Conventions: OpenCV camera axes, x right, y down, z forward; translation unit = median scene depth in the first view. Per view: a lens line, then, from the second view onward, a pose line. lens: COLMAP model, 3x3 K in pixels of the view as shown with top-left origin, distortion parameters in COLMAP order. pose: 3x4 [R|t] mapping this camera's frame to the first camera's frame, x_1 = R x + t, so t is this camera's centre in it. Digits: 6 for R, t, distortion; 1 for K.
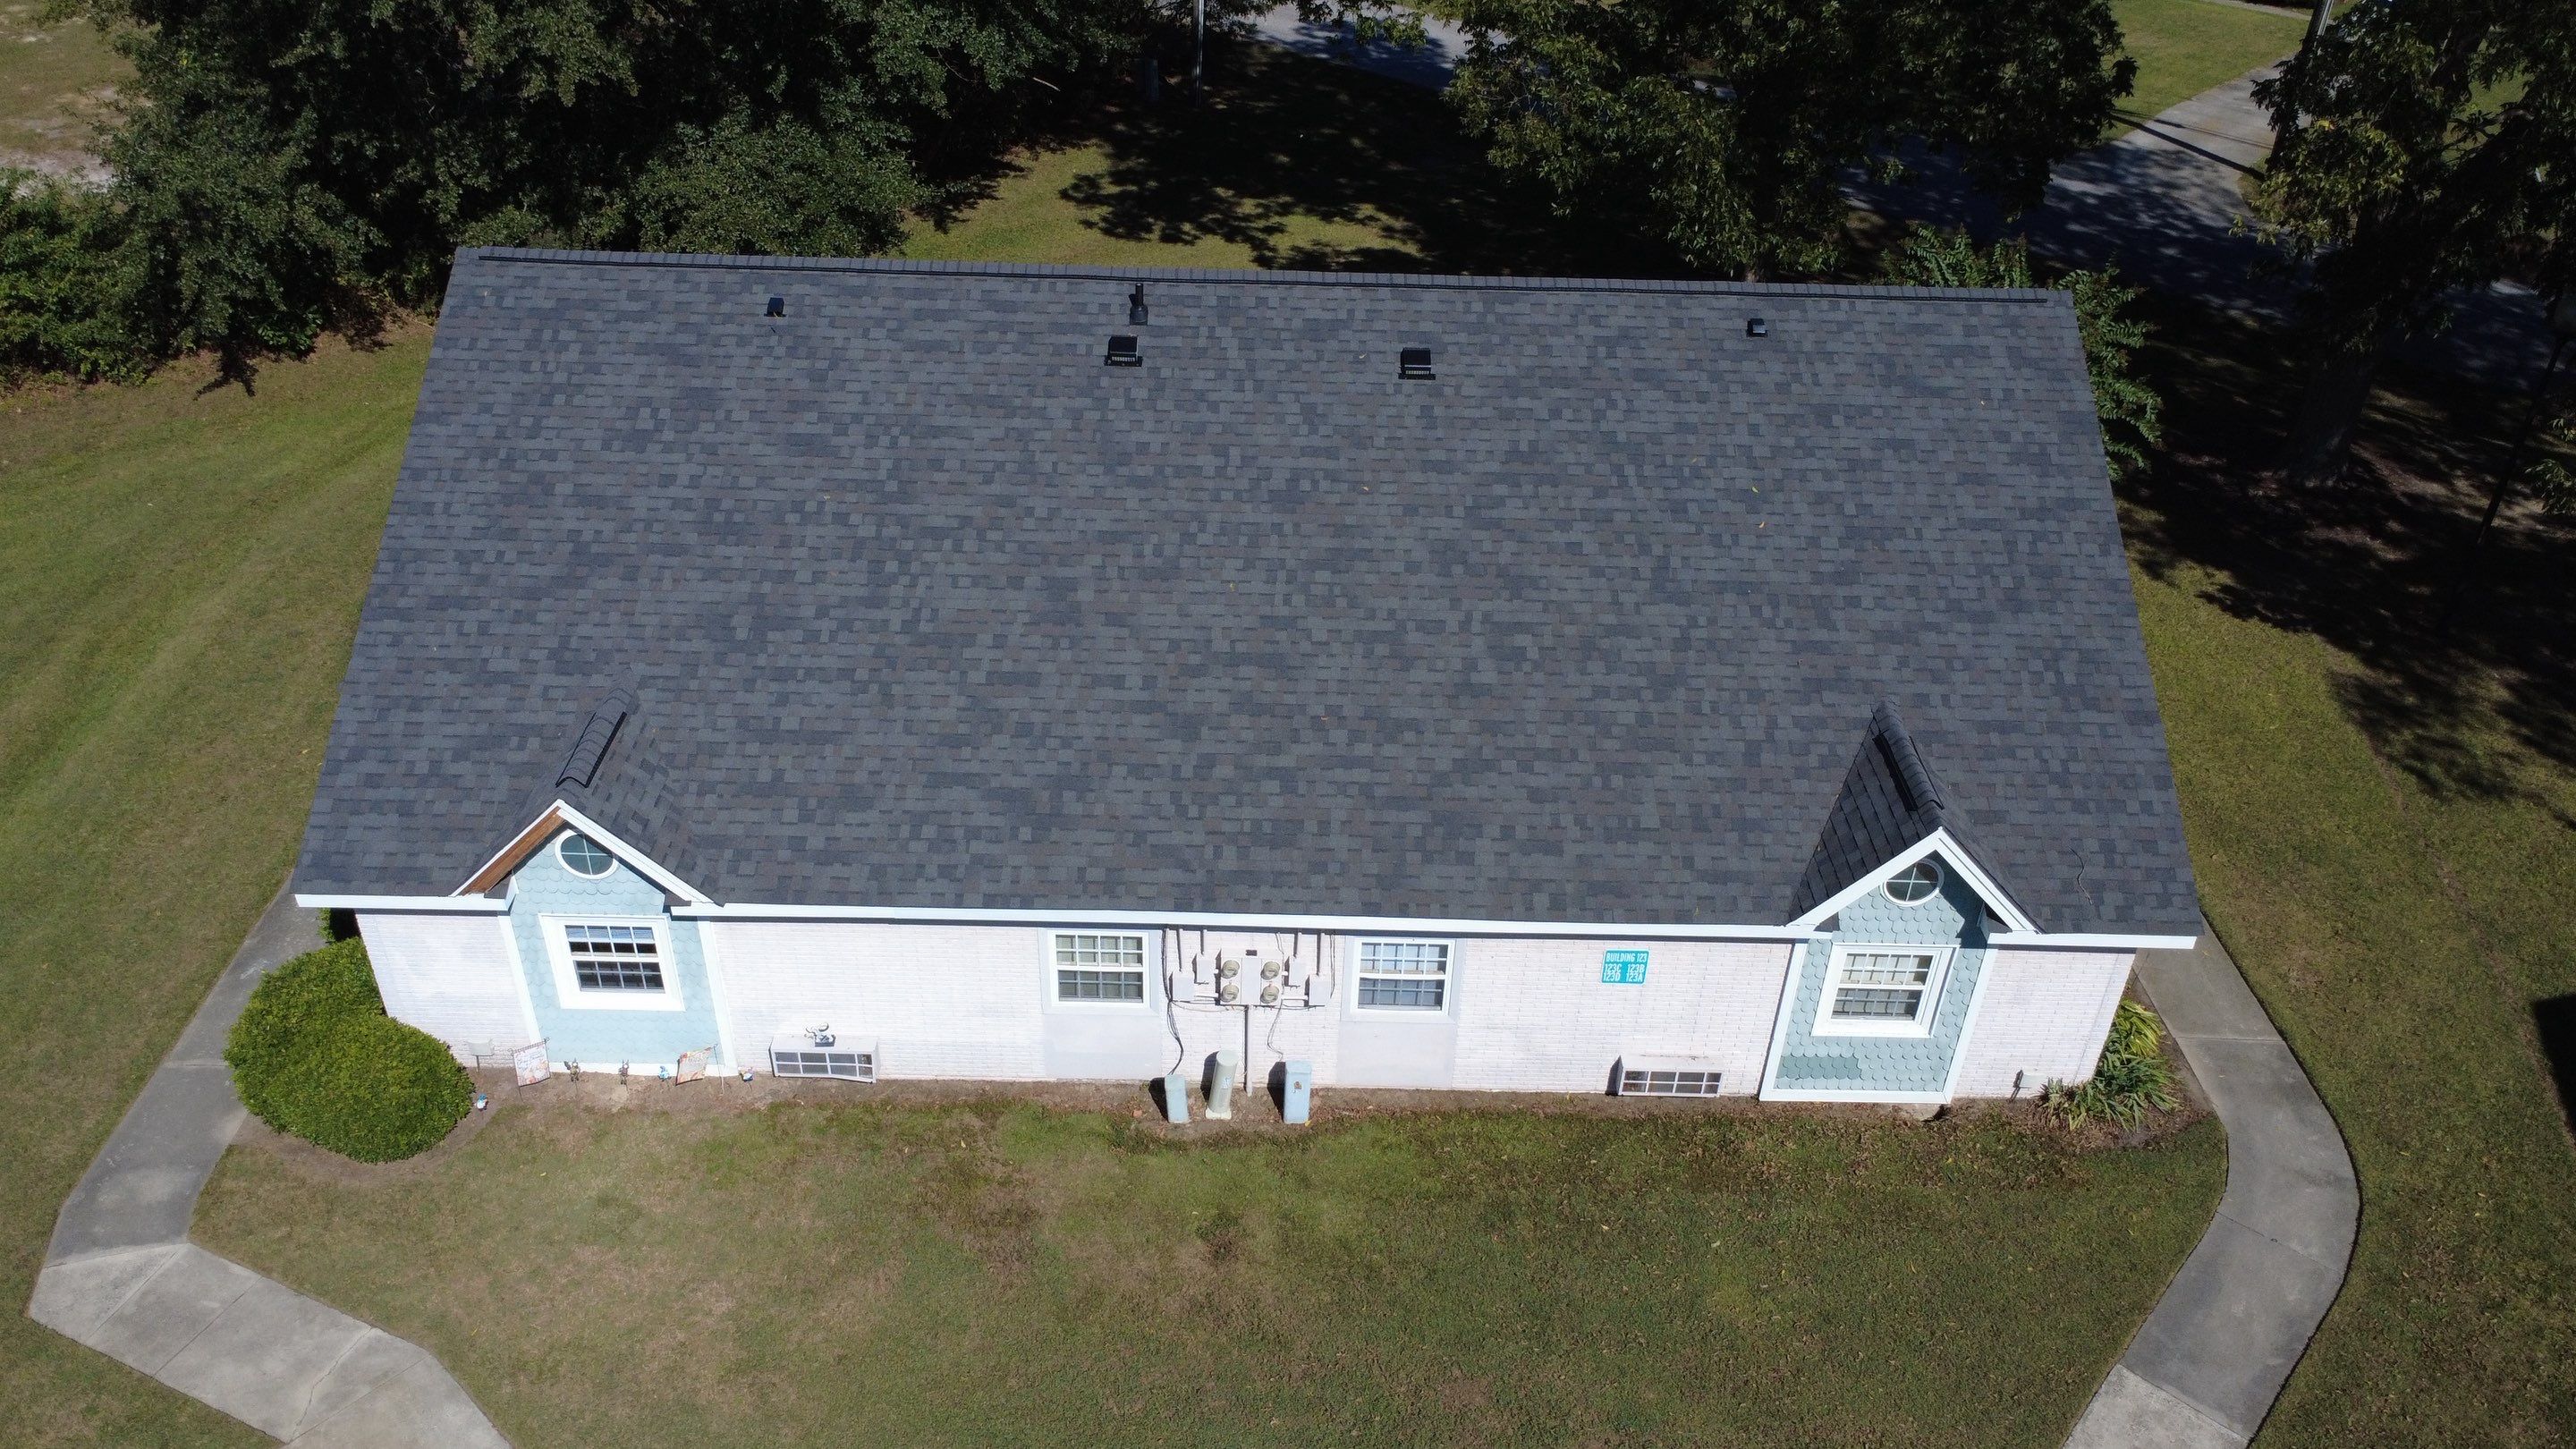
lens RADIAL K [[1926.0, 0, 1288.0], [0, 1926.0, 724.5], [0, 0, 1]] dist [0.004664, 0.003682]
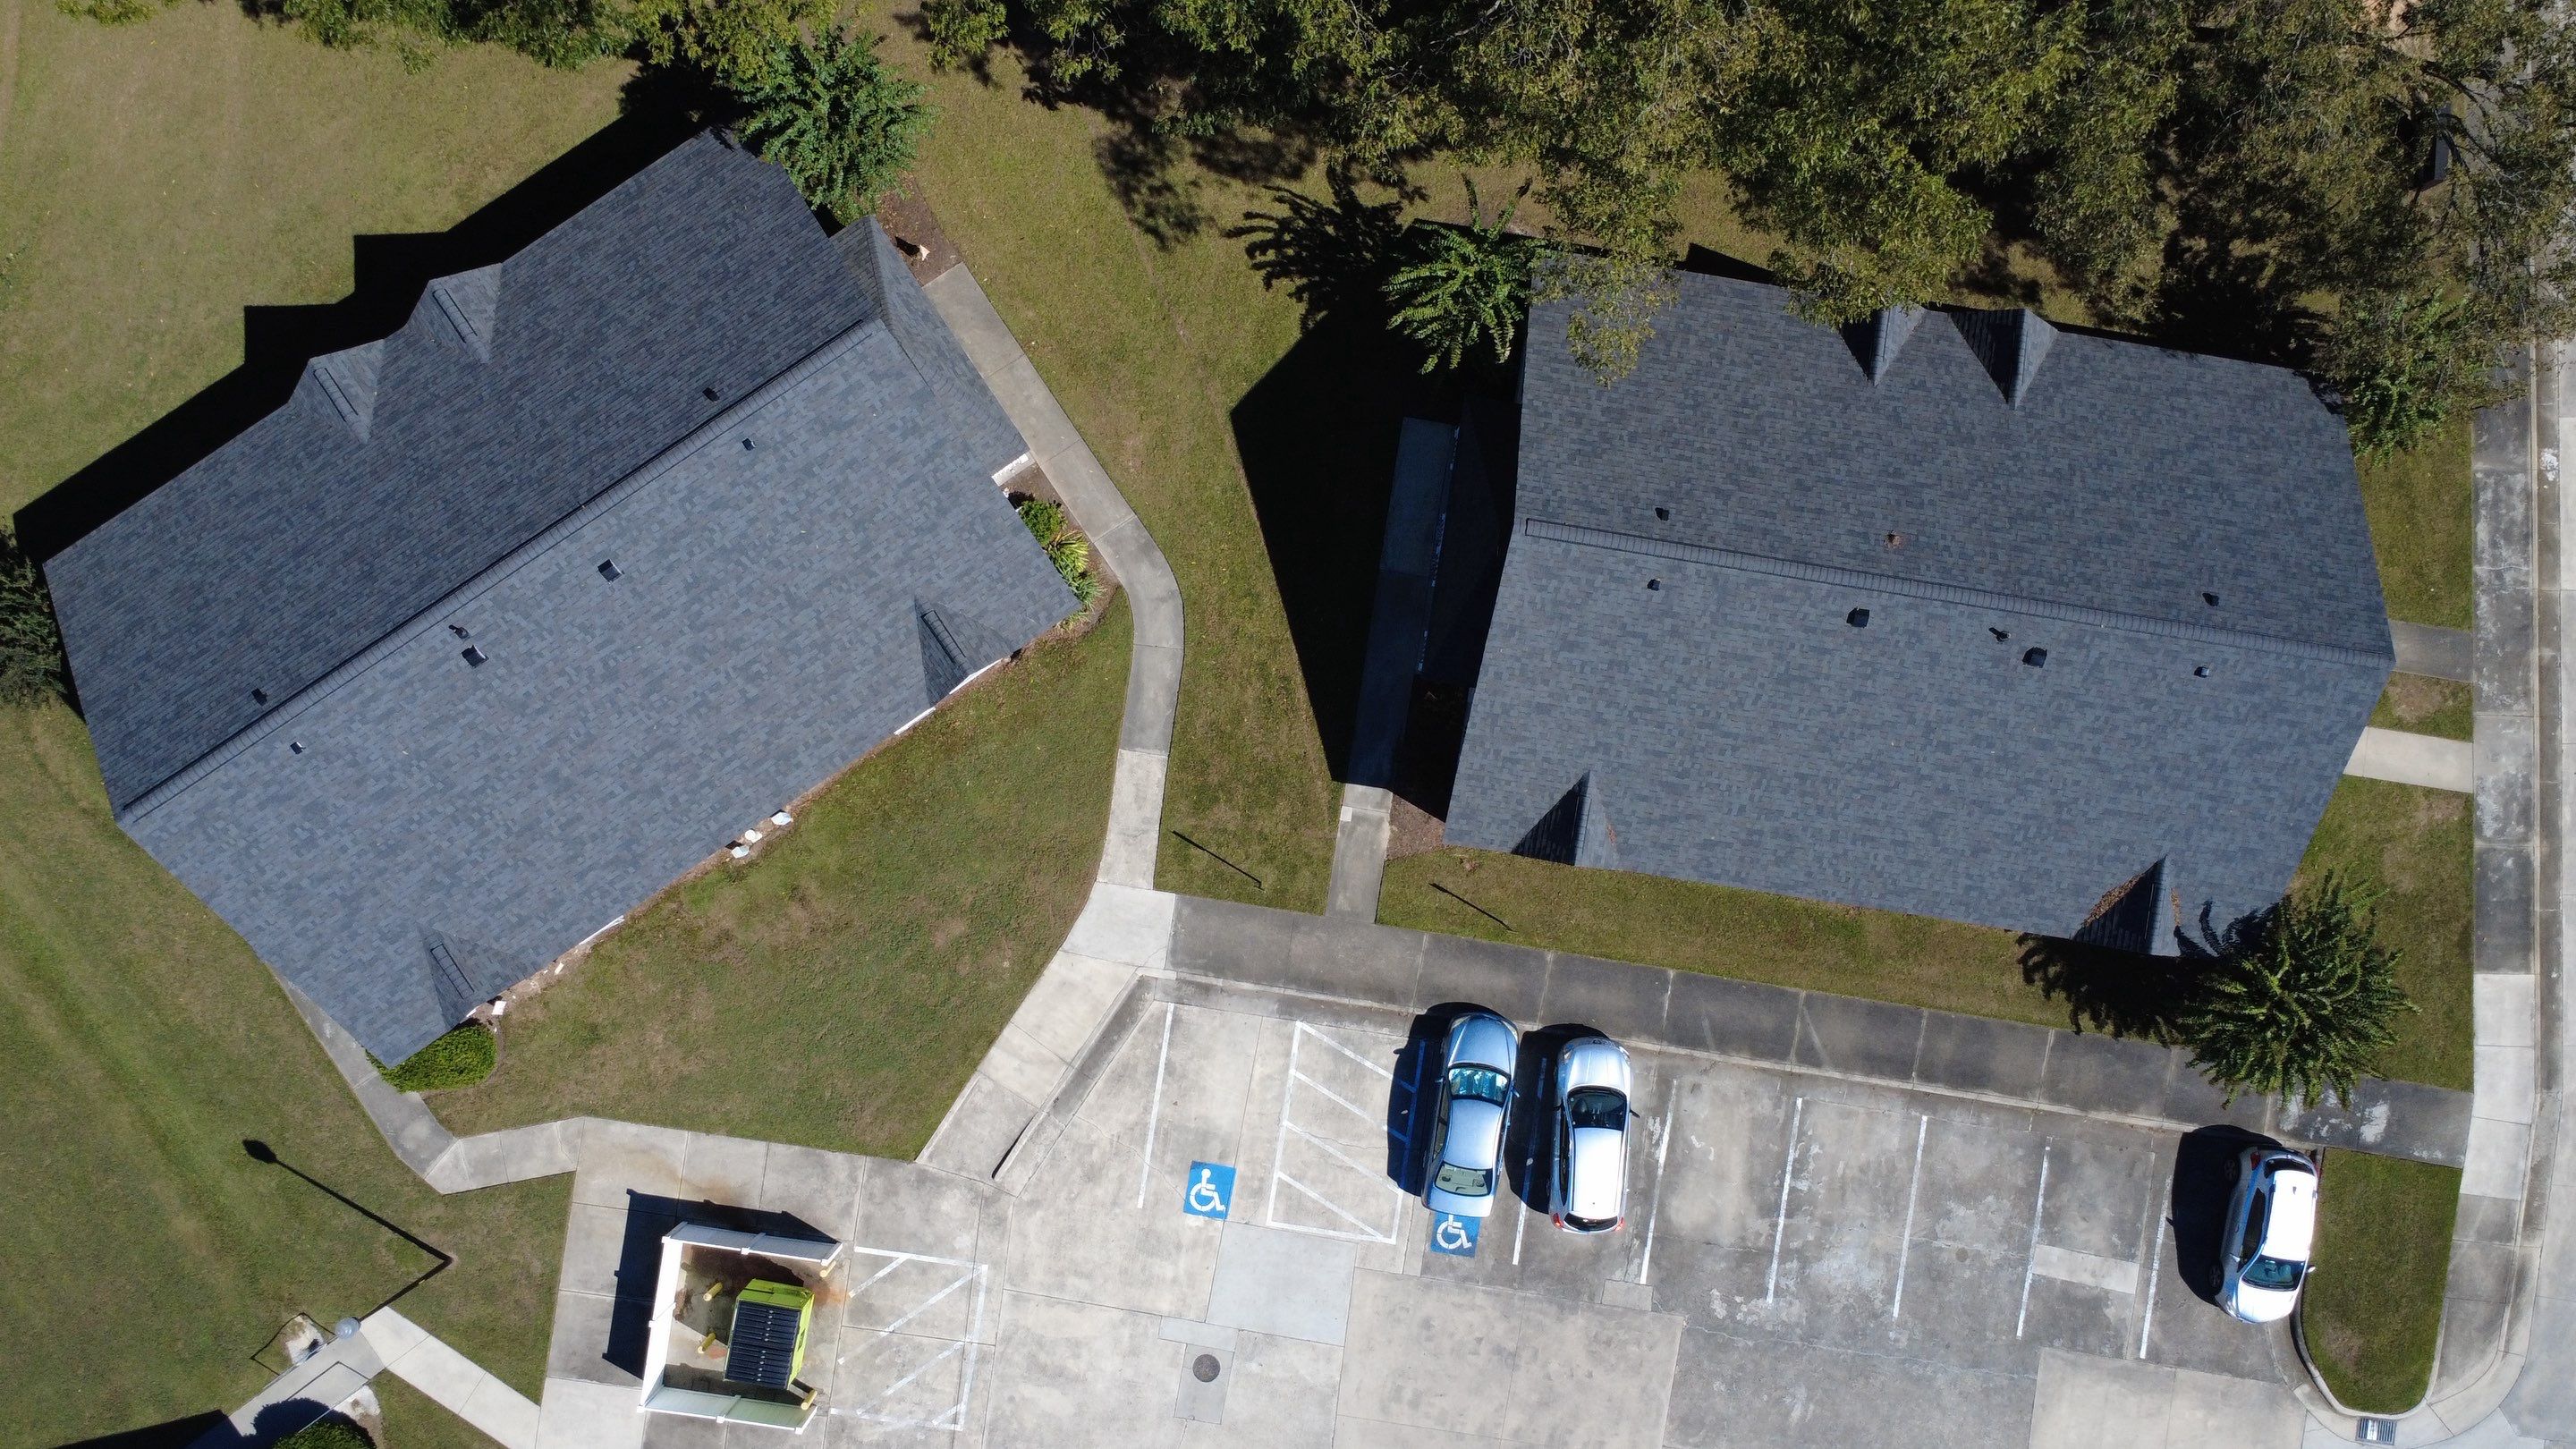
lens RADIAL K [[1926.0, 0, 1288.0], [0, 1926.0, 724.5], [0, 0, 1]] dist [0.004664, 0.003682]
pose [[0.828503, -0.559984, -0.001200, 0.544645], [0.311471, 0.459043, 0.832025, -1.508896], [-0.465370, -0.689709, 0.554737, -0.446746]]
